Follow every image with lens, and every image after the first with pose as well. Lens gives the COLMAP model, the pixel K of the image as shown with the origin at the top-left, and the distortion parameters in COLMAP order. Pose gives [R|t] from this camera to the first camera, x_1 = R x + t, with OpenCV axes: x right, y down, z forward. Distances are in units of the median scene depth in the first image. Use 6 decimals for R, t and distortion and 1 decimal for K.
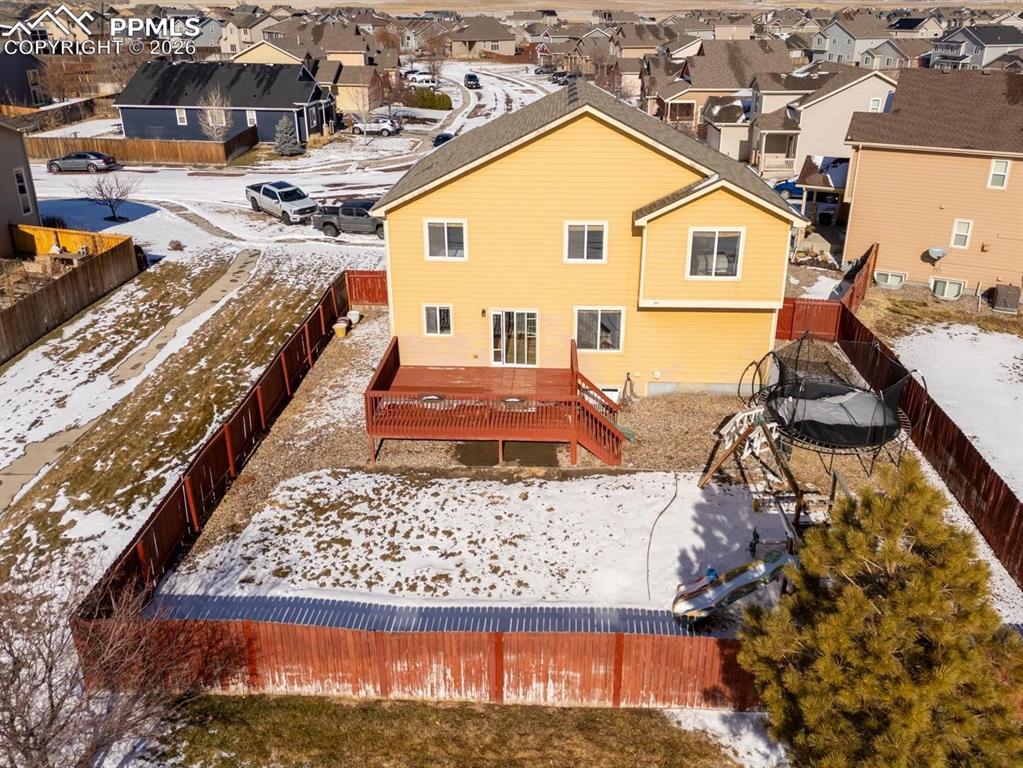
lens RADIAL K [[770.6, 0, 525.9], [0, 770.6, 326.9], [0, 0, 1]] dist [0.095653, -0.060144]
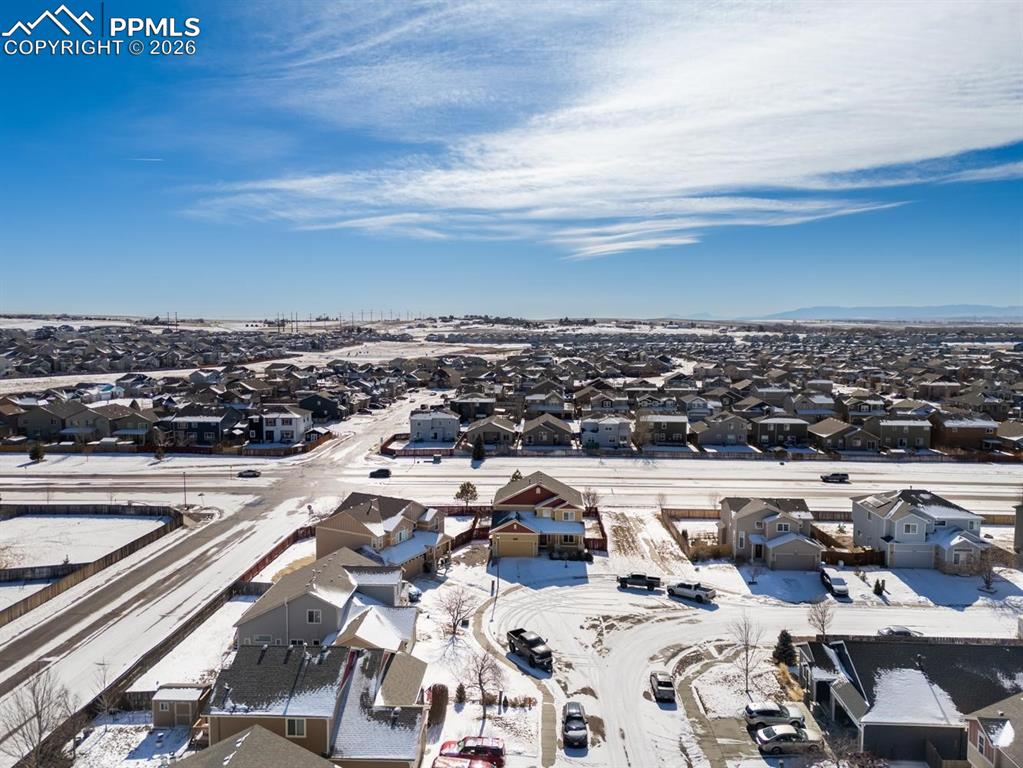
lens RADIAL K [[747.5, 0, 509.7], [0, 747.5, 384.6], [0, 0, 1]] dist [0.071017, -0.058377]
pose [[-0.999993, -0.003402, 0.001433, 0.186941], [-0.002358, 0.887346, 0.461098, -2.189780], [-0.002840, 0.461092, -0.887348, 3.627405]]
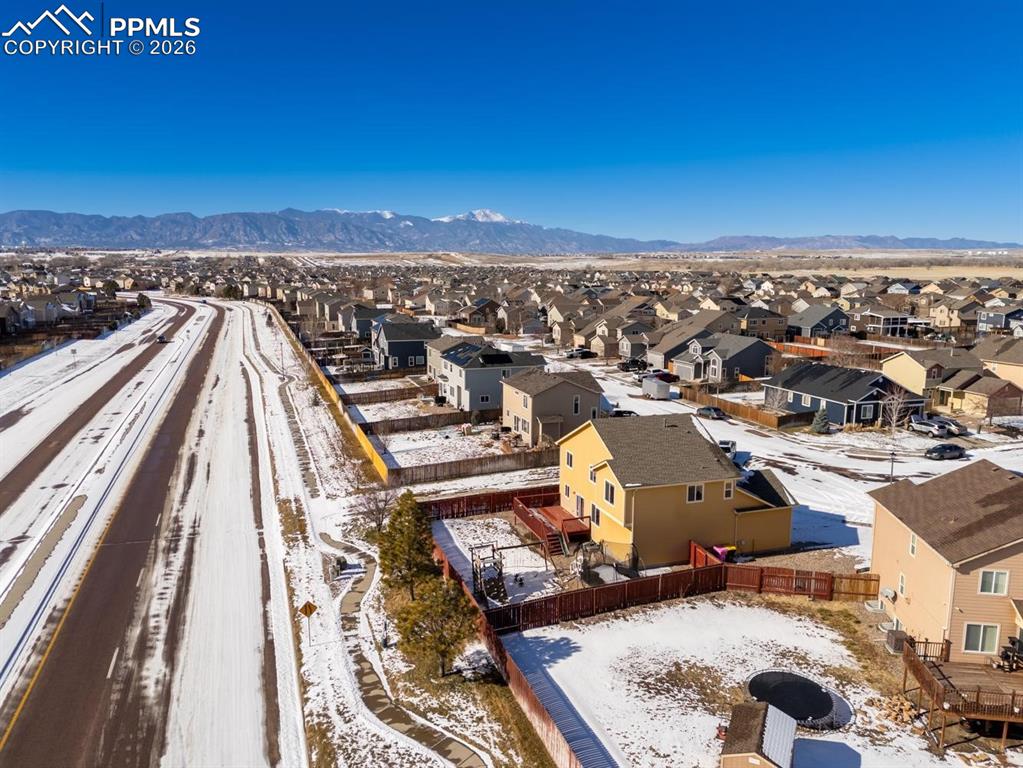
lens RADIAL K [[747.5, 0, 509.7], [0, 747.5, 384.6], [0, 0, 1]] dist [0.071017, -0.058377]
pose [[0.373594, 0.153899, -0.914736, 1.529538], [-0.359146, 0.933224, 0.010328, -0.222921], [0.855243, 0.324666, 0.403920, -0.193521]]
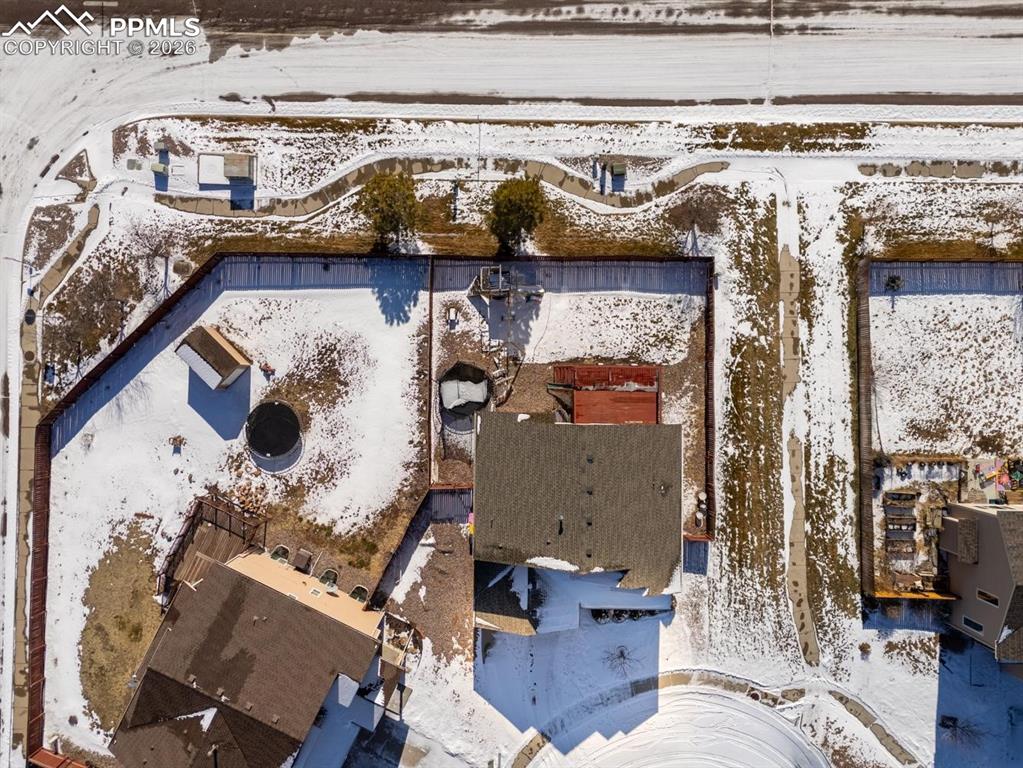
lens RADIAL K [[747.5, 0, 509.7], [0, 747.5, 384.6], [0, 0, 1]] dist [0.071017, -0.058377]
pose [[-0.999354, 0.034906, -0.008507, 0.197916], [-0.020966, -0.374329, 0.927059, -1.425978], [0.029175, 0.926639, 0.374819, 0.096307]]
